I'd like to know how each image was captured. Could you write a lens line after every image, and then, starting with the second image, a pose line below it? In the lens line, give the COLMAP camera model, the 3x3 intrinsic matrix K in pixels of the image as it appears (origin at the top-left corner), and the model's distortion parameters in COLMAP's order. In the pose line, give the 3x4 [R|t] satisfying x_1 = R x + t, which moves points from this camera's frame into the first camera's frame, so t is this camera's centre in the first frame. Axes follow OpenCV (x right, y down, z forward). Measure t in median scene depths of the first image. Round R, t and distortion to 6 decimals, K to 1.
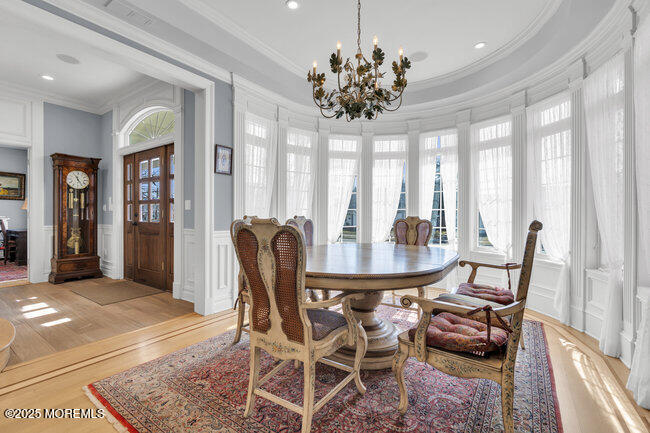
lens RADIAL K [[291.0, 0, 323.7], [0, 291.0, 214.9], [0, 0, 1]] dist [-0.011038, 0.004999]
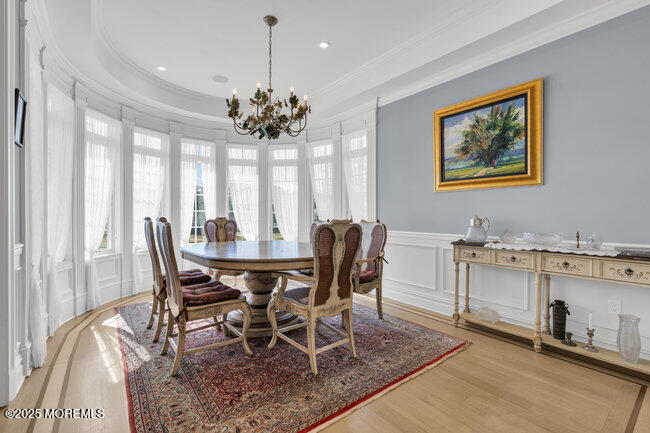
lens RADIAL K [[291.0, 0, 323.7], [0, 291.0, 214.9], [0, 0, 1]] dist [-0.011038, 0.004999]
pose [[0.315753, -0.003618, 0.948835, -0.689061], [0.002624, 0.999992, 0.002940, -0.007027], [-0.948838, 0.001561, 0.315760, 0.260624]]
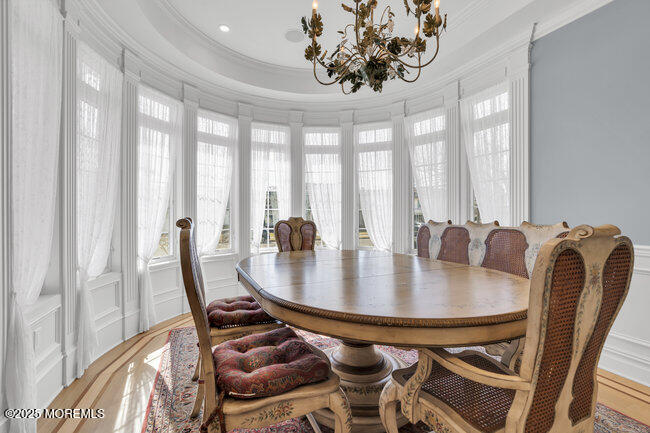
lens RADIAL K [[291.0, 0, 323.7], [0, 291.0, 214.9], [0, 0, 1]] dist [-0.011038, 0.004999]
pose [[0.543826, -0.005694, 0.839179, -0.392709], [0.005059, 0.999981, 0.003507, -0.005066], [-0.839183, 0.002338, 0.543844, 0.480362]]
